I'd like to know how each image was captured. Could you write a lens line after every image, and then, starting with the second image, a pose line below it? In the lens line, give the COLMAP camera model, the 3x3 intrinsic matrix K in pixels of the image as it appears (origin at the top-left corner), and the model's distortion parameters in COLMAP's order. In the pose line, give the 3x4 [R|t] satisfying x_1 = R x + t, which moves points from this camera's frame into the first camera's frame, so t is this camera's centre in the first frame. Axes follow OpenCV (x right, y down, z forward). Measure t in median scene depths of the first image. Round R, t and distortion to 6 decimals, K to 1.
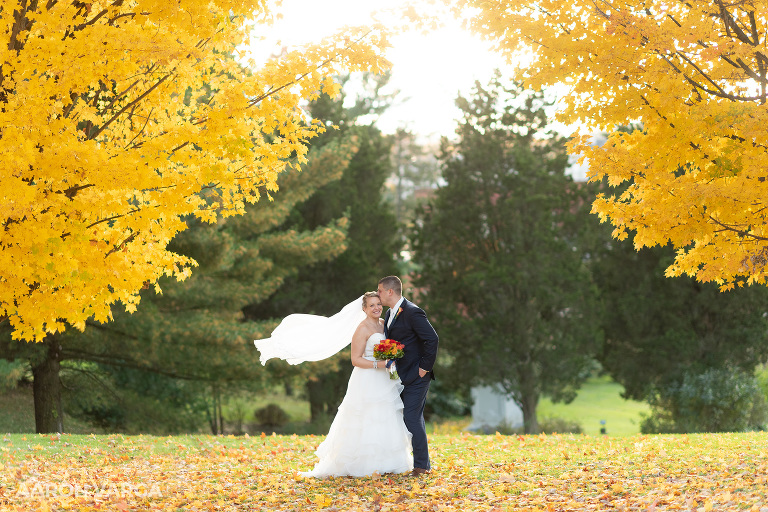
lens RADIAL K [[2397.4, 0, 383.4], [0, 2397.4, 298.7], [0, 0, 1]] dist [0.068650, -0.233581]
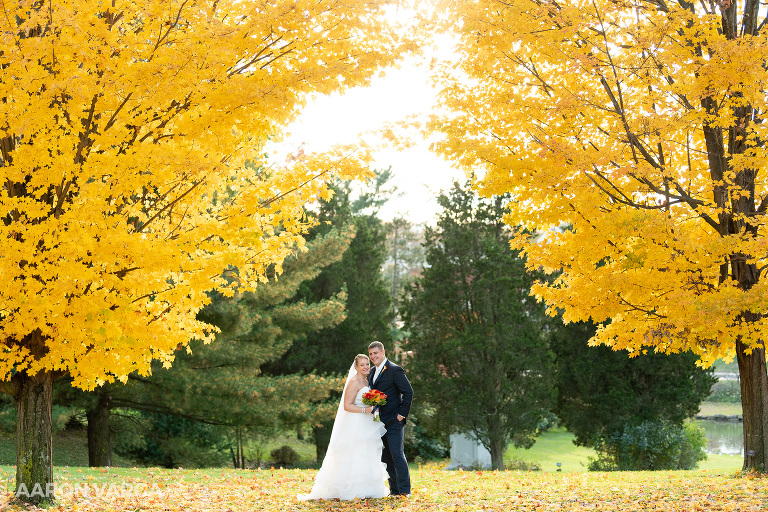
lens RADIAL K [[2388.2, 0, 465.3], [0, 2388.2, 256.6], [0, 0, 1]] dist [0.065886, -0.605103]
pose [[0.999838, 0.013192, 0.012220, 0.030732], [-0.012656, 0.998997, -0.042954, -0.000971], [-0.012775, 0.042793, 0.999002, -0.224952]]
